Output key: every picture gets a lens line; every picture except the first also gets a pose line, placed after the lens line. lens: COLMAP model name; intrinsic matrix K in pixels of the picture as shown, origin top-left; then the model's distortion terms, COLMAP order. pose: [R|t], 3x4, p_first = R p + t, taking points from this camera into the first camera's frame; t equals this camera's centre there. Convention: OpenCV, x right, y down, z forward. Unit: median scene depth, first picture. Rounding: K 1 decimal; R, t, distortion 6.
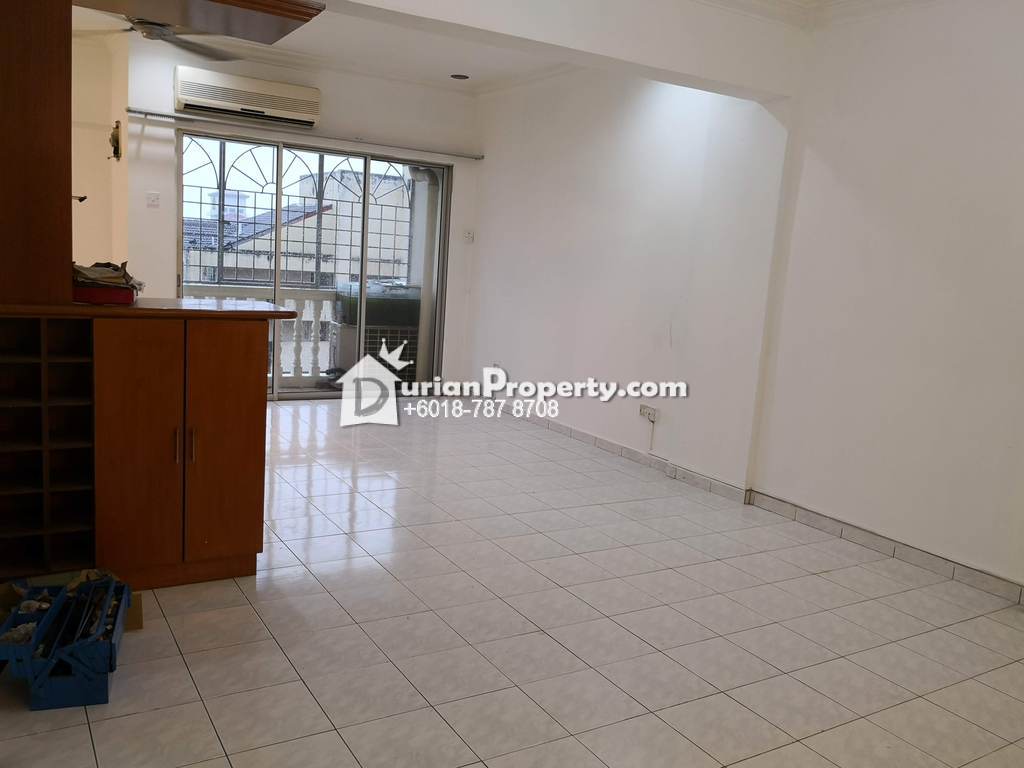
lens RADIAL K [[845.8, 0, 512.0], [0, 845.8, 384.0], [0, 0, 1]] dist [0.005885, -0.006167]
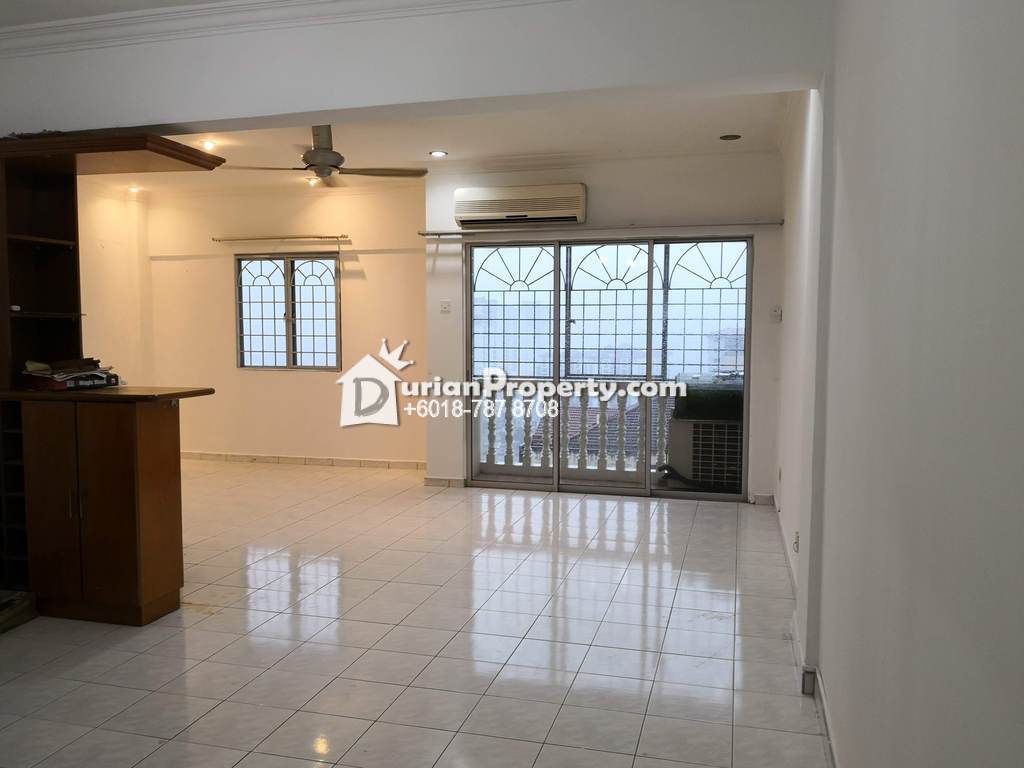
lens RADIAL K [[845.8, 0, 512.0], [0, 845.8, 384.0], [0, 0, 1]] dist [0.005885, -0.006167]
pose [[0.687959, -0.023768, -0.725361, 0.464006], [-0.063229, 0.993700, -0.092529, -0.012462], [0.722990, 0.109520, 0.682122, 0.291194]]
